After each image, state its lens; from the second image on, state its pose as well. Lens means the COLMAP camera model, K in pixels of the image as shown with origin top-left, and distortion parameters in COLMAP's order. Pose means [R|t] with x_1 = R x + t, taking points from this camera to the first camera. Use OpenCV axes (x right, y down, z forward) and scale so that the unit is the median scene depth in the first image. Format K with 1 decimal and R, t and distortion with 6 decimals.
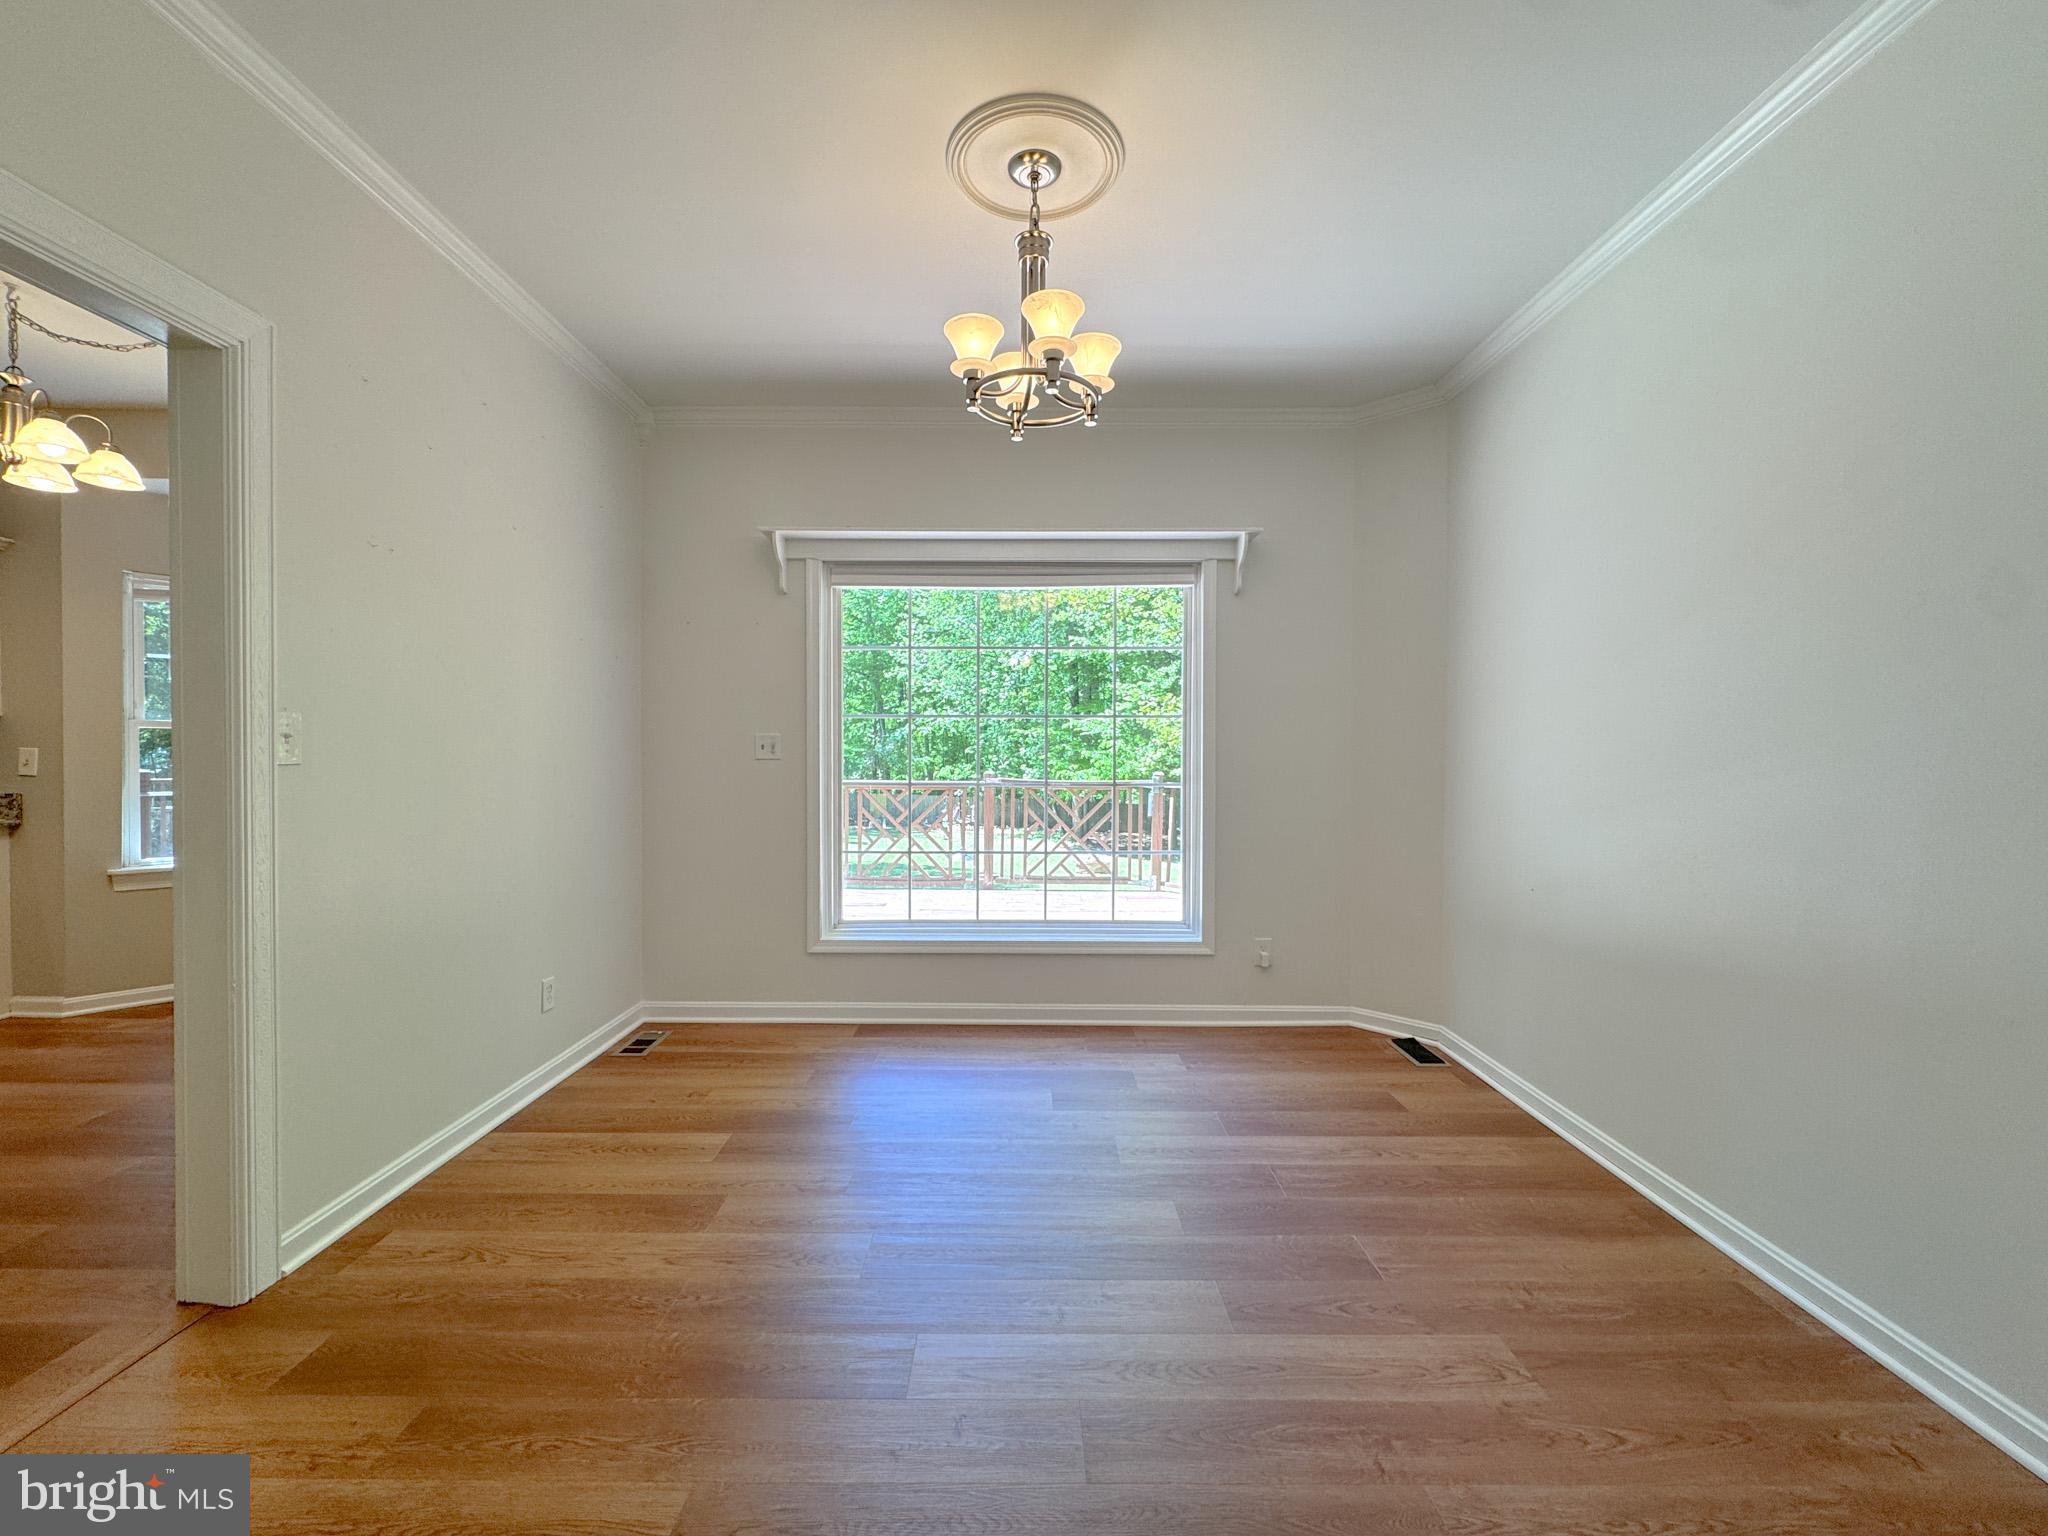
lens RADIAL K [[836.8, 0, 1024.0], [0, 836.8, 768.0], [0, 0, 1]] dist [-0.000663, -0.000150]
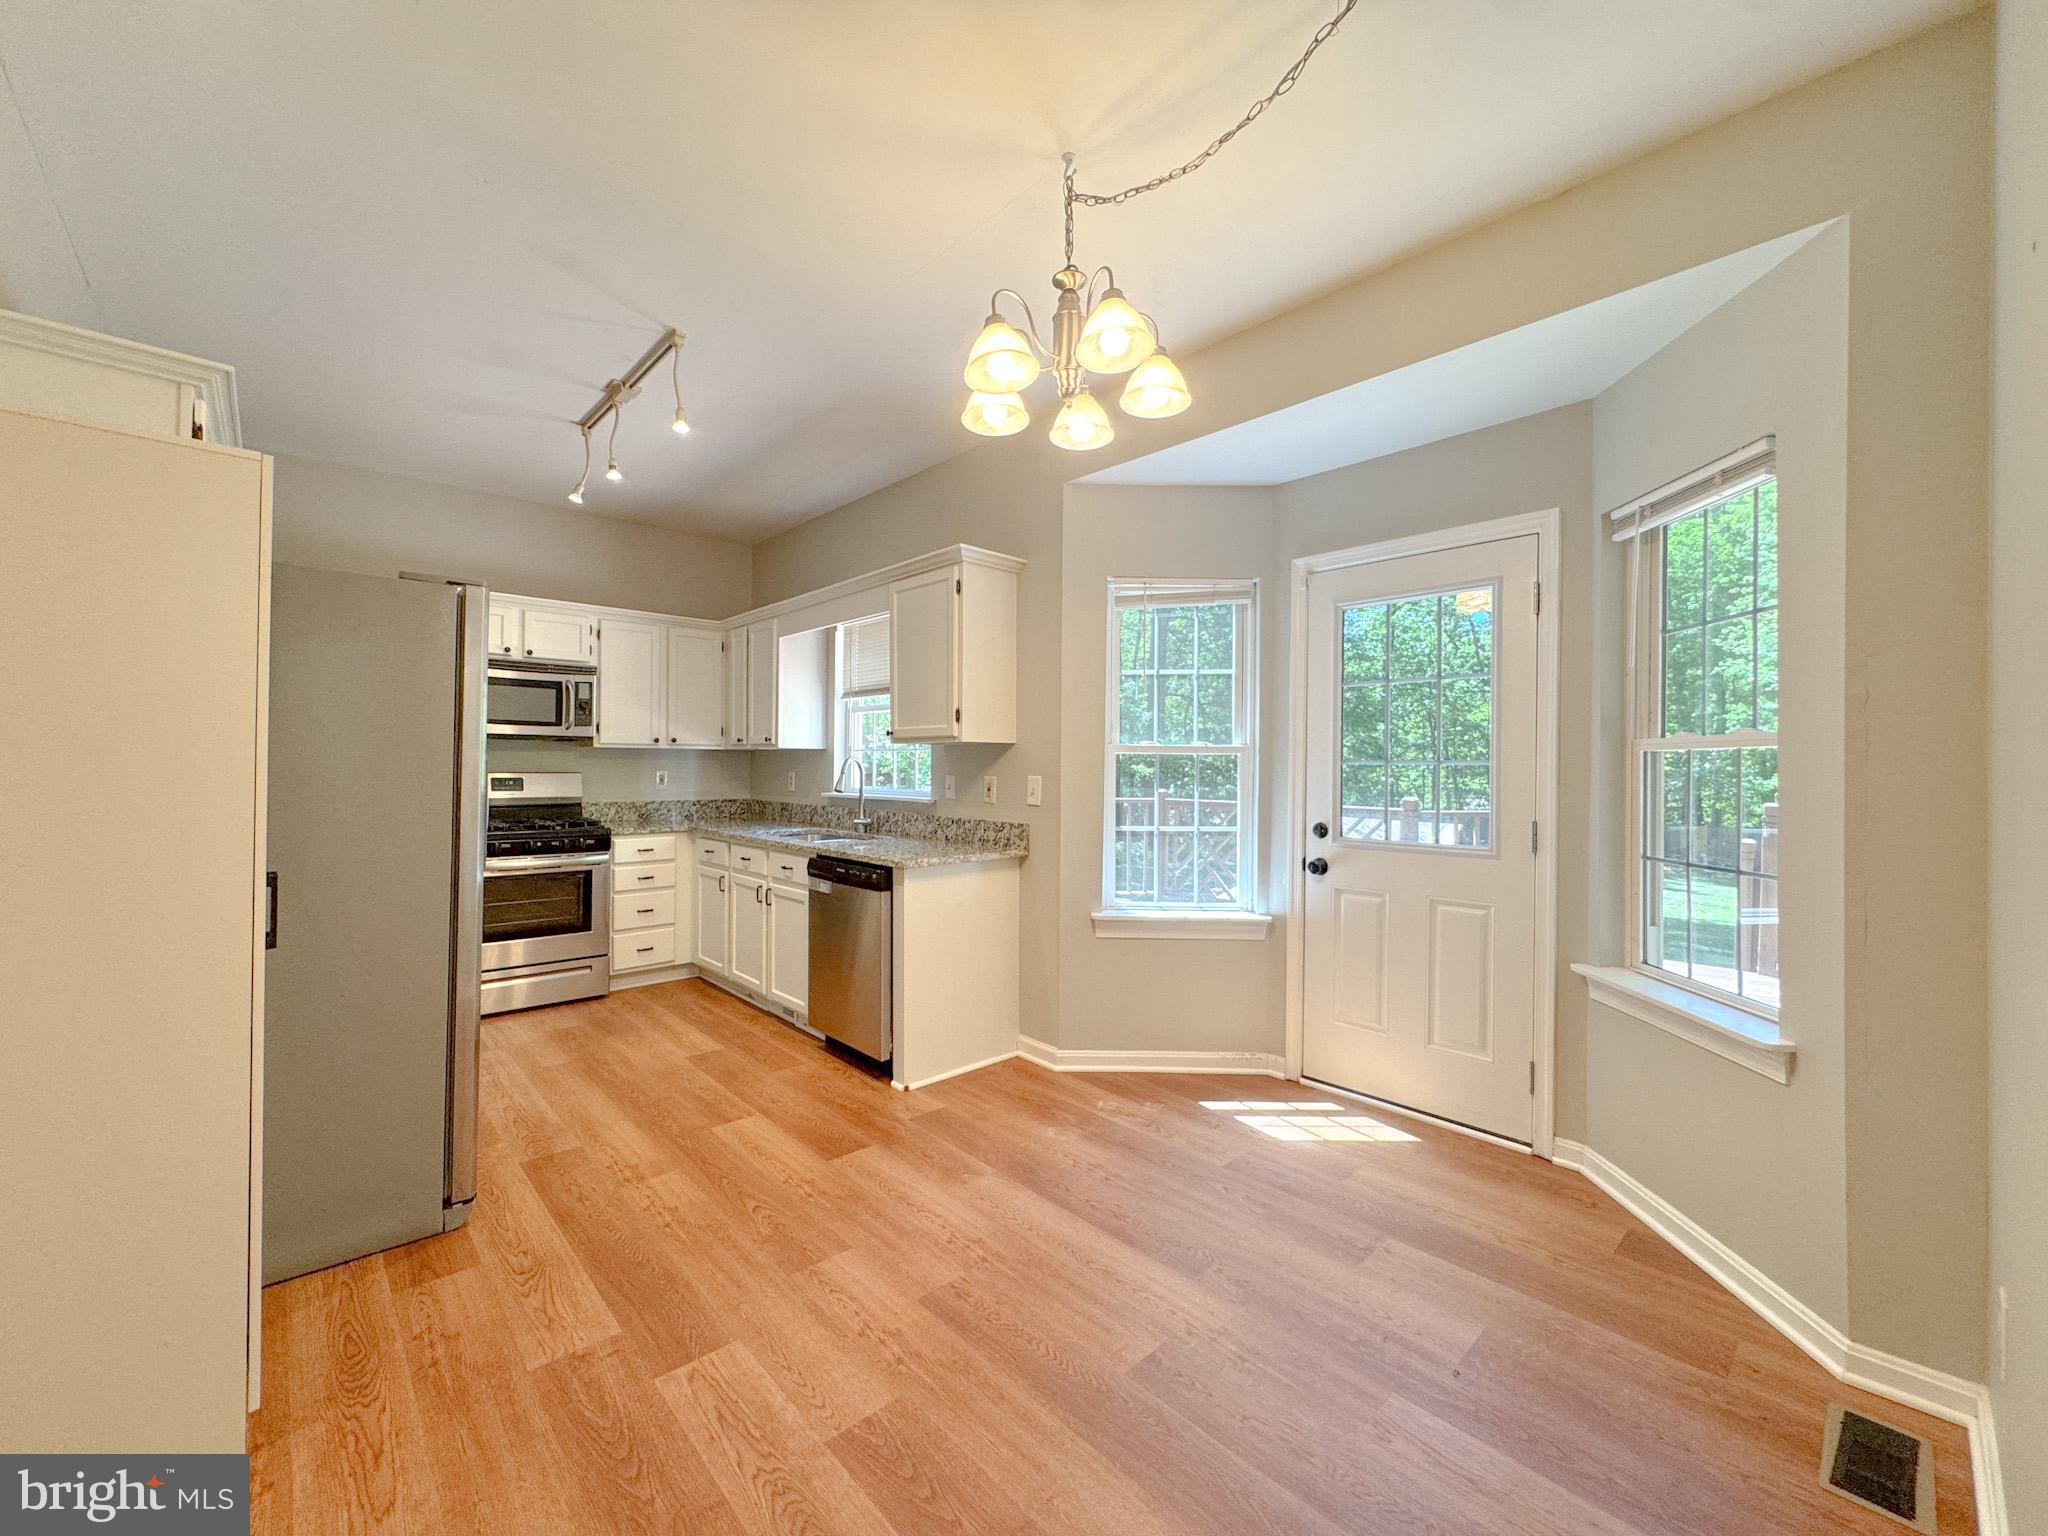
lens RADIAL K [[814.3, 0, 1020.9], [0, 814.3, 767.4], [0, 0, 1]] dist [-0.001407, -0.000223]
pose [[0.679979, -0.002308, -0.733228, -0.530110], [-0.014326, 0.999762, -0.016432, -0.018662], [0.733091, 0.021678, 0.679785, 0.364526]]
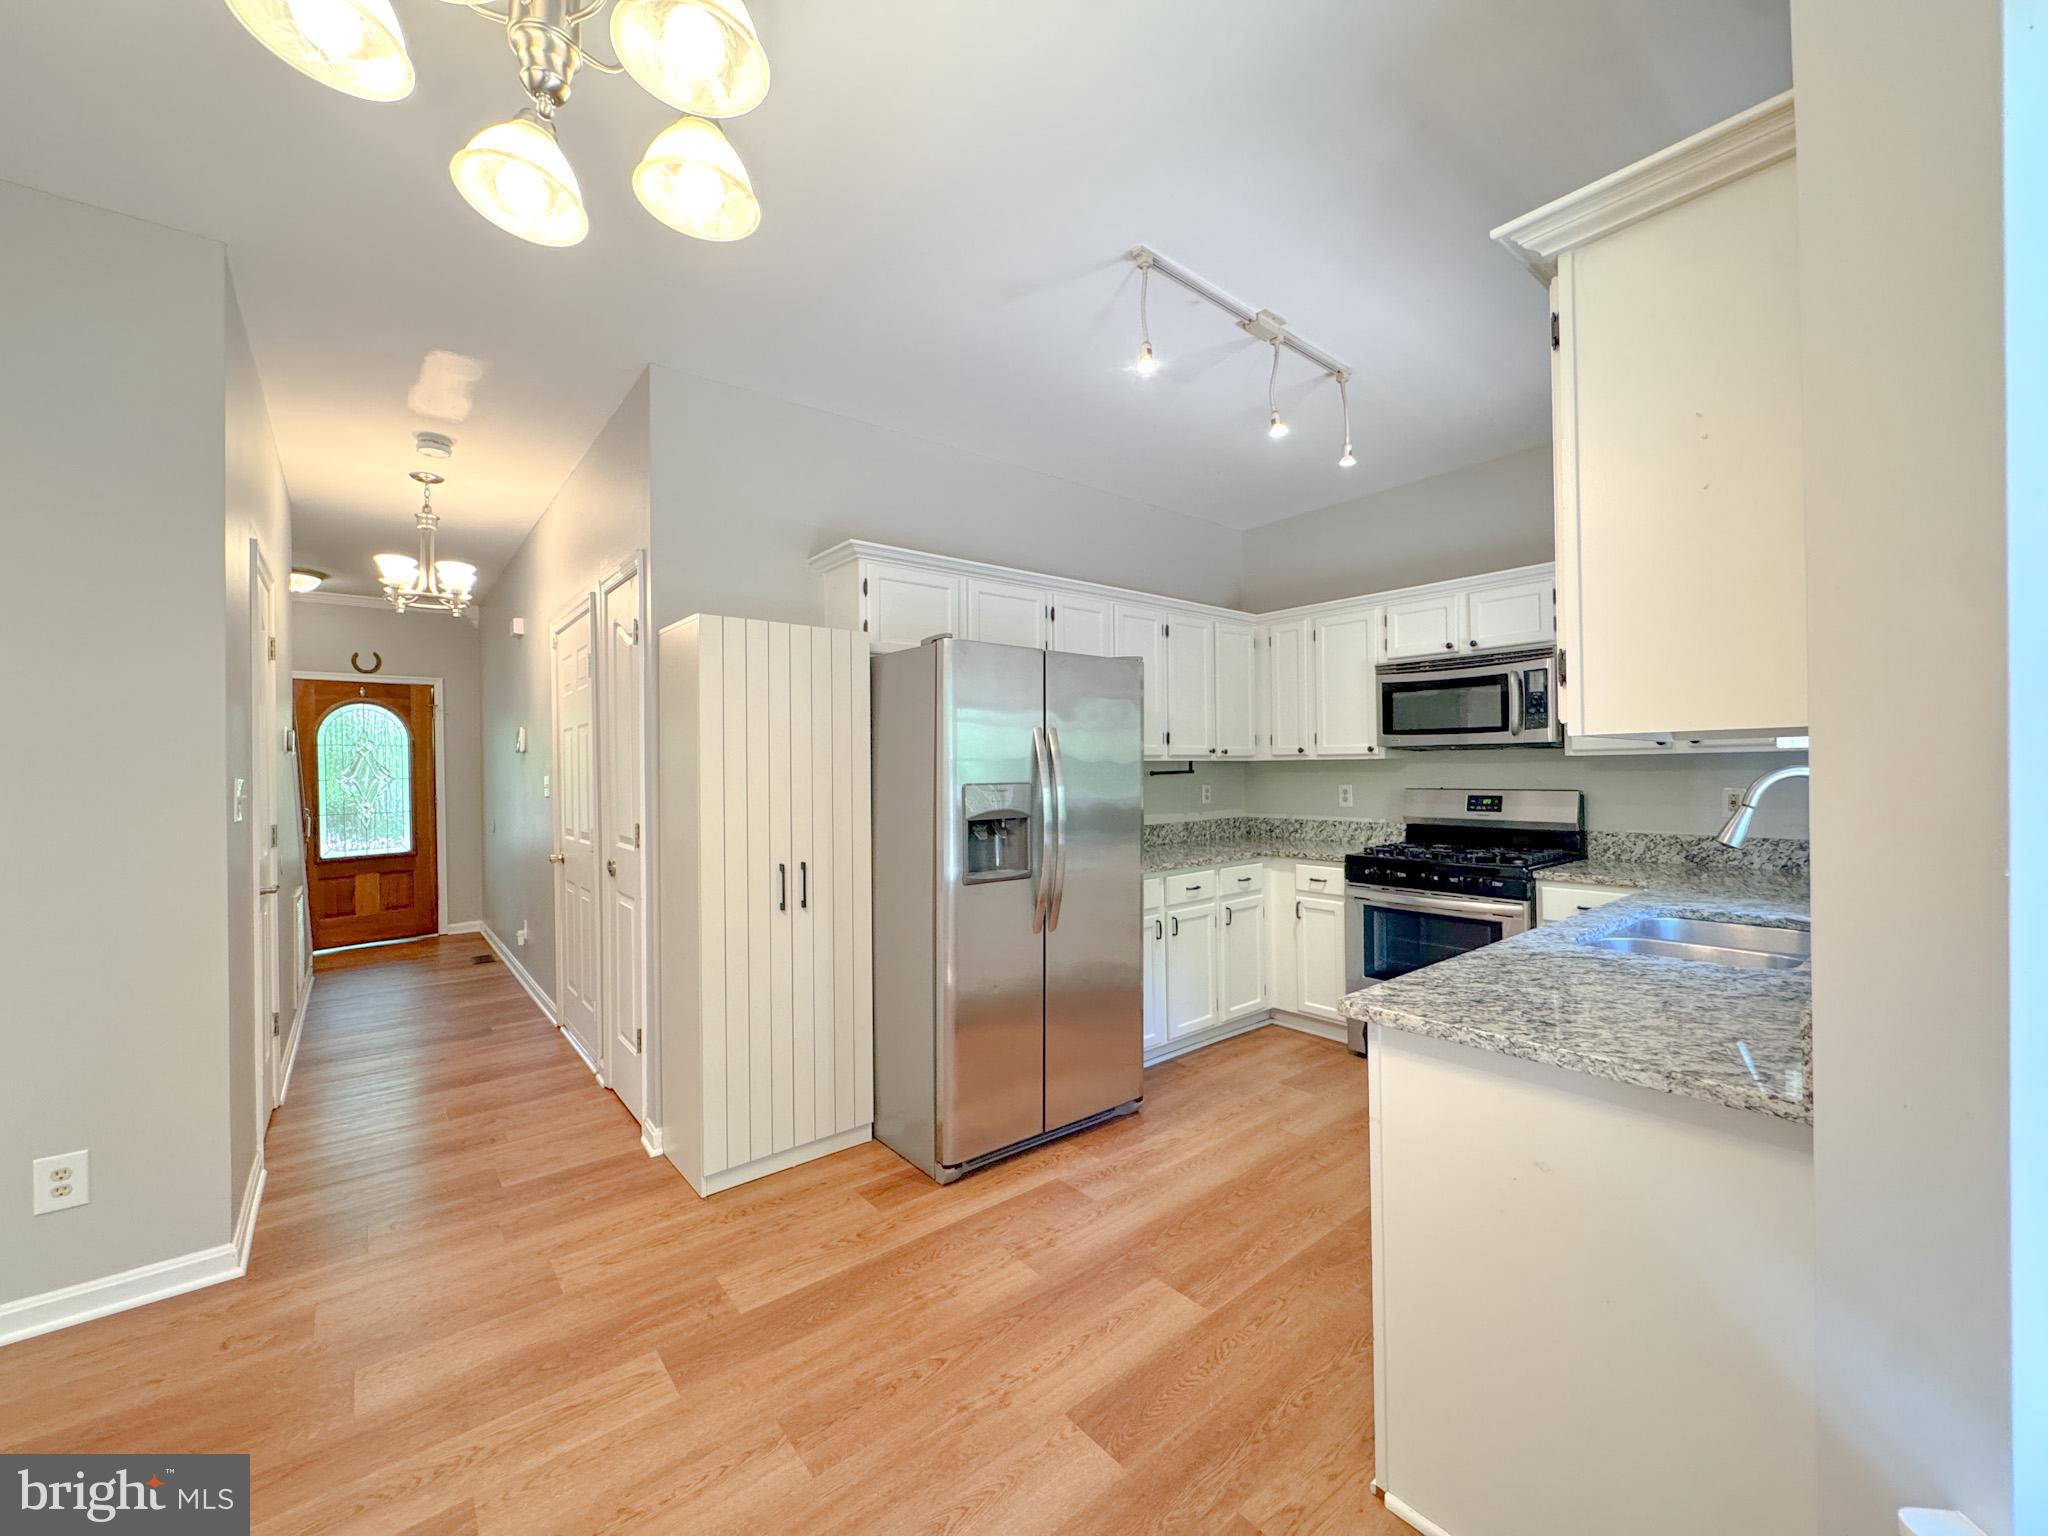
lens RADIAL K [[814.3, 0, 1020.9], [0, 814.3, 767.4], [0, 0, 1]] dist [-0.001407, -0.000223]
pose [[-0.774955, -0.000743, -0.632017, -0.845441], [-0.003236, 0.999991, 0.002793, -0.048040], [0.632009, 0.004210, -0.774950, 1.041518]]
